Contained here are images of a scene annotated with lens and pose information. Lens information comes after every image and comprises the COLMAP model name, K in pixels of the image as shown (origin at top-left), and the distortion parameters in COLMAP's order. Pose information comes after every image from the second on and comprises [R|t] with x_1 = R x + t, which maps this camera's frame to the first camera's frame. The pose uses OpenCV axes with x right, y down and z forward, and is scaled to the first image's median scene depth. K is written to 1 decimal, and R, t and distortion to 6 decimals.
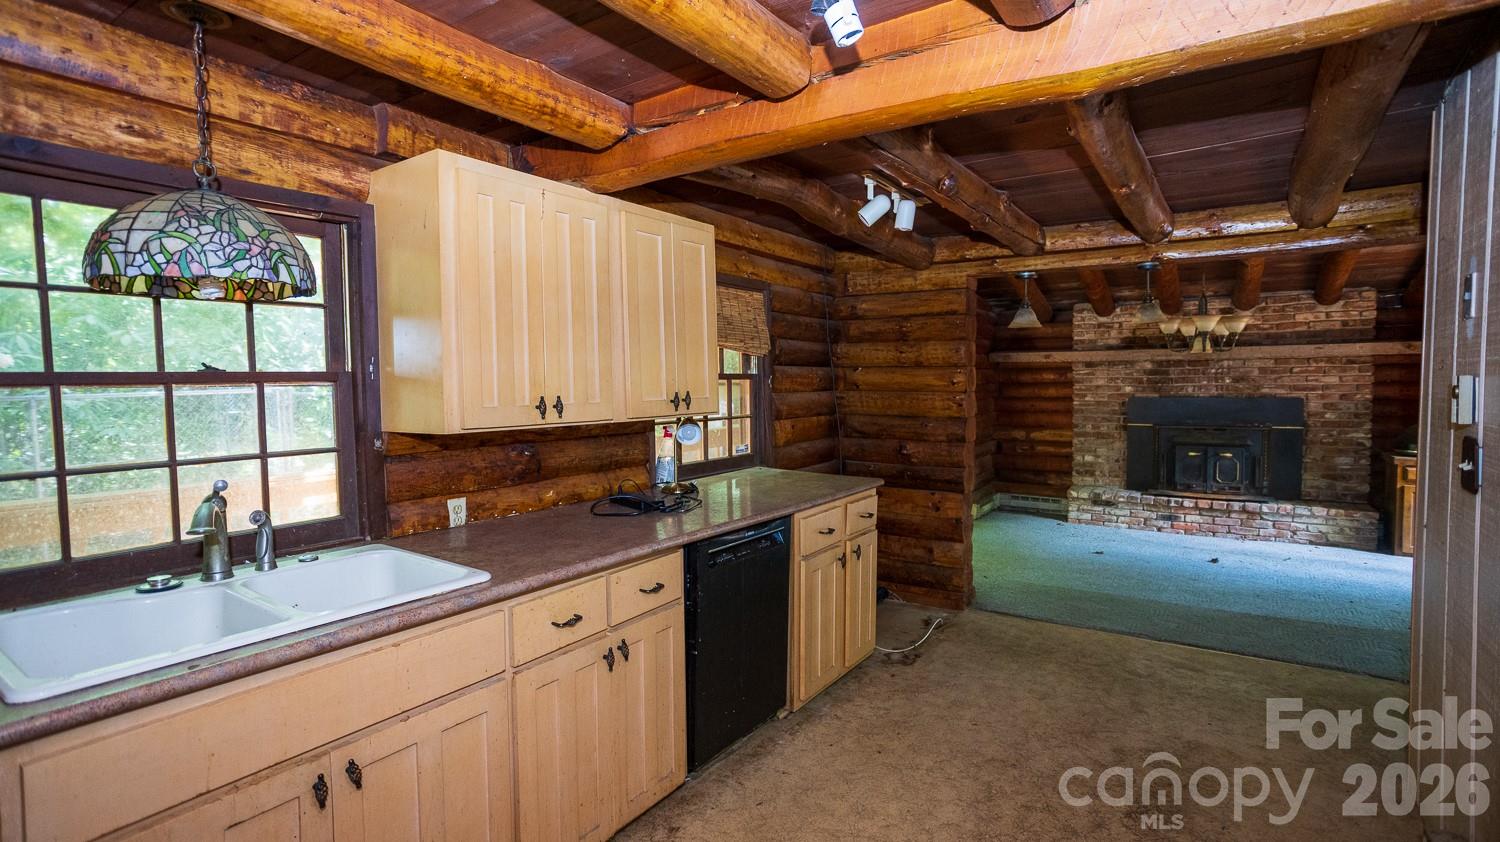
lens RADIAL K [[735.8, 0, 702.2], [0, 735.8, 435.0], [0, 0, 1]] dist [-0.015752, 0.005611]
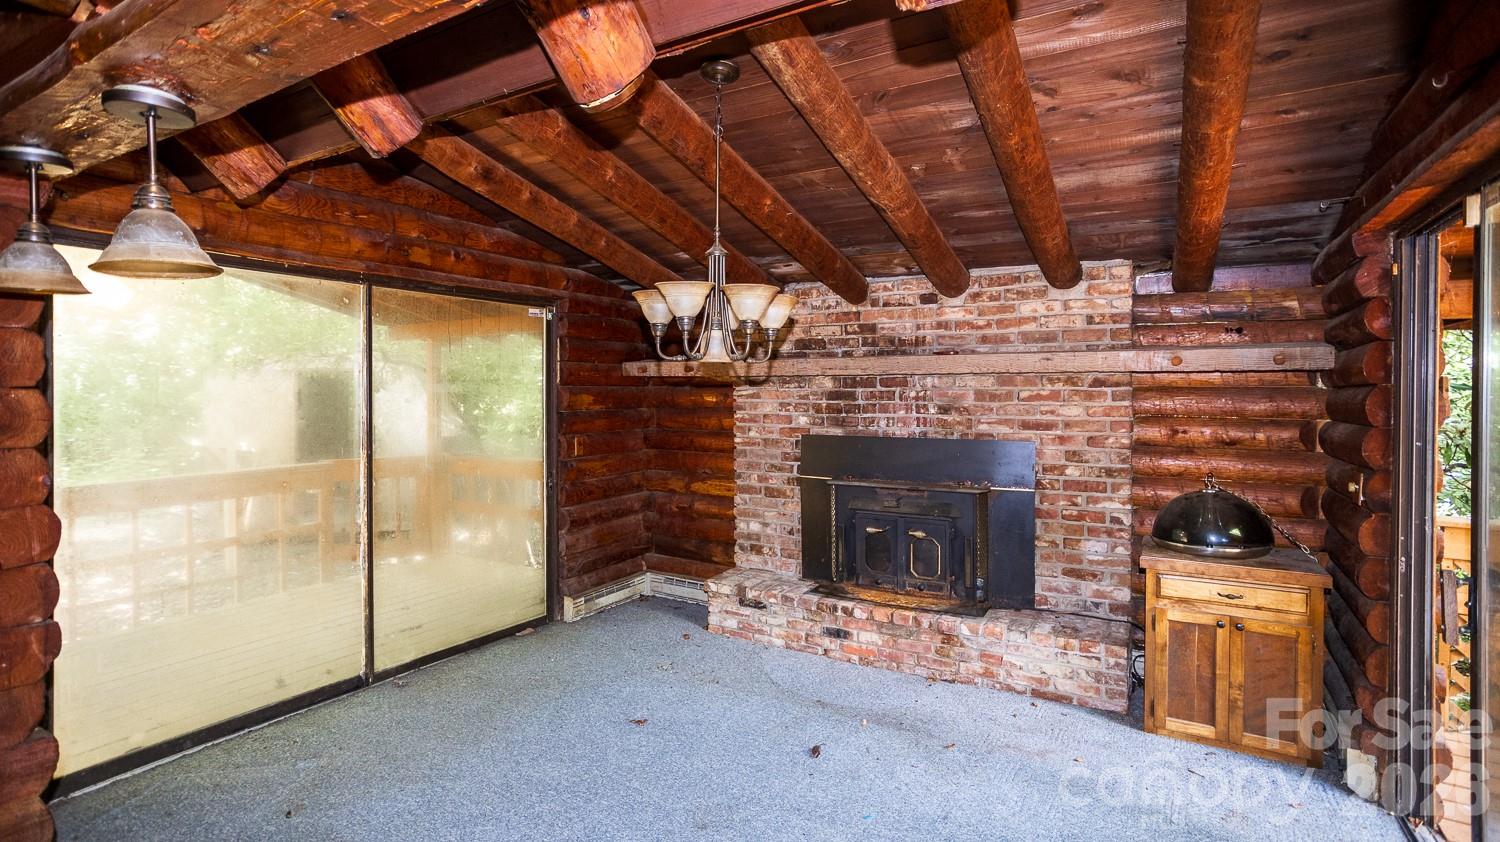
lens RADIAL K [[735.8, 0, 736.4], [0, 735.8, 414.9], [0, 0, 1]] dist [-0.015752, 0.005611]
pose [[0.997611, 0.012007, 0.068035, 0.519976], [-0.009318, 0.999168, -0.039710, -0.044902], [-0.068455, 0.038982, 0.996892, 0.396110]]
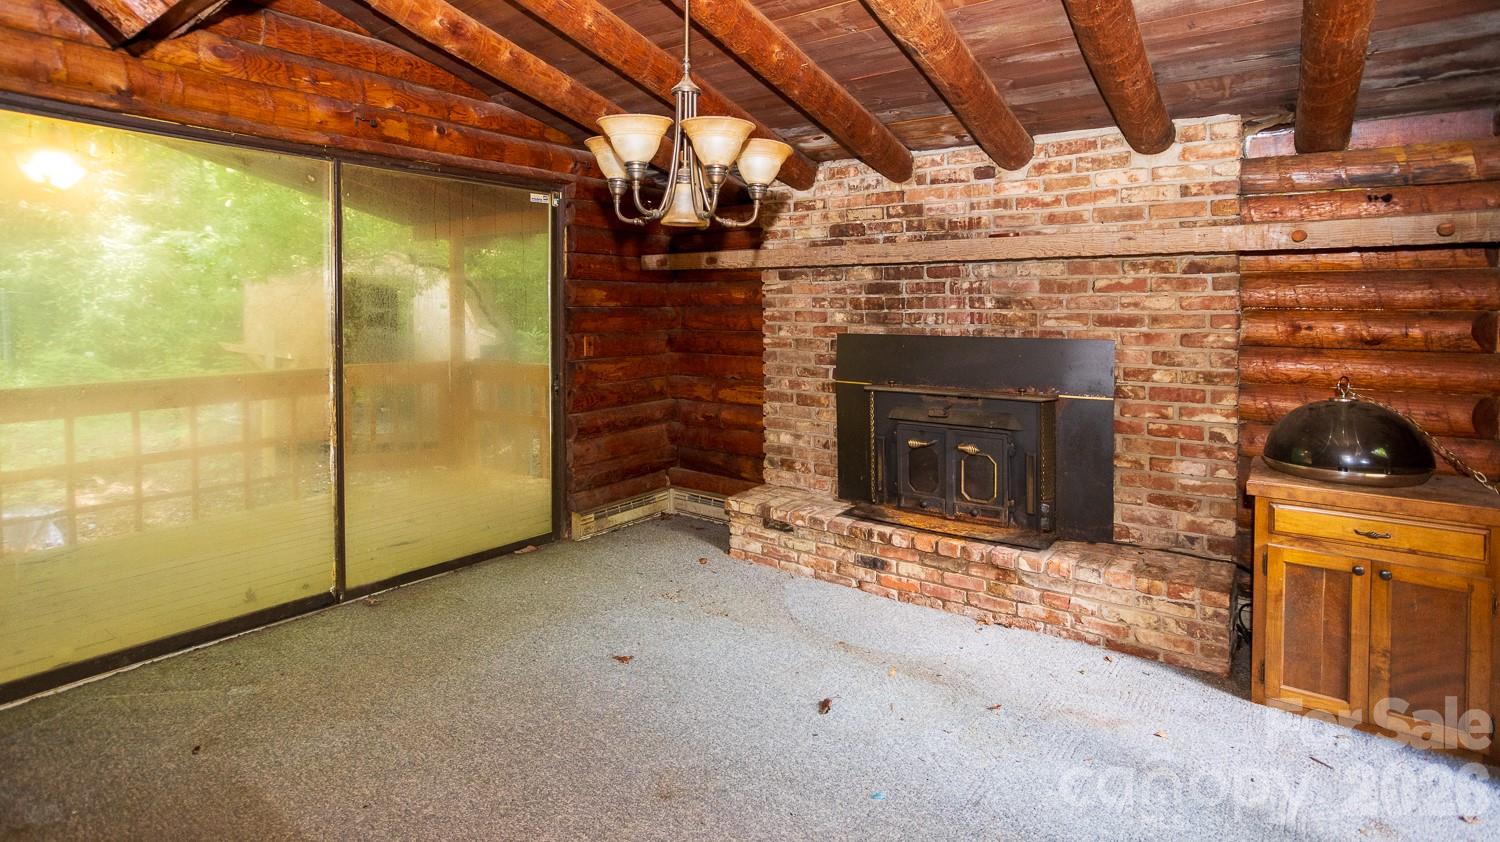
lens RADIAL K [[760.3, 0, 726.4], [0, 760.3, 336.4], [0, 0, 1]] dist [-0.015244, 0.011949]
pose [[0.999015, 0.014333, -0.042001, 0.563390], [-0.015590, 0.999435, -0.029768, -0.032737], [0.041551, 0.030394, 0.998674, 0.454444]]
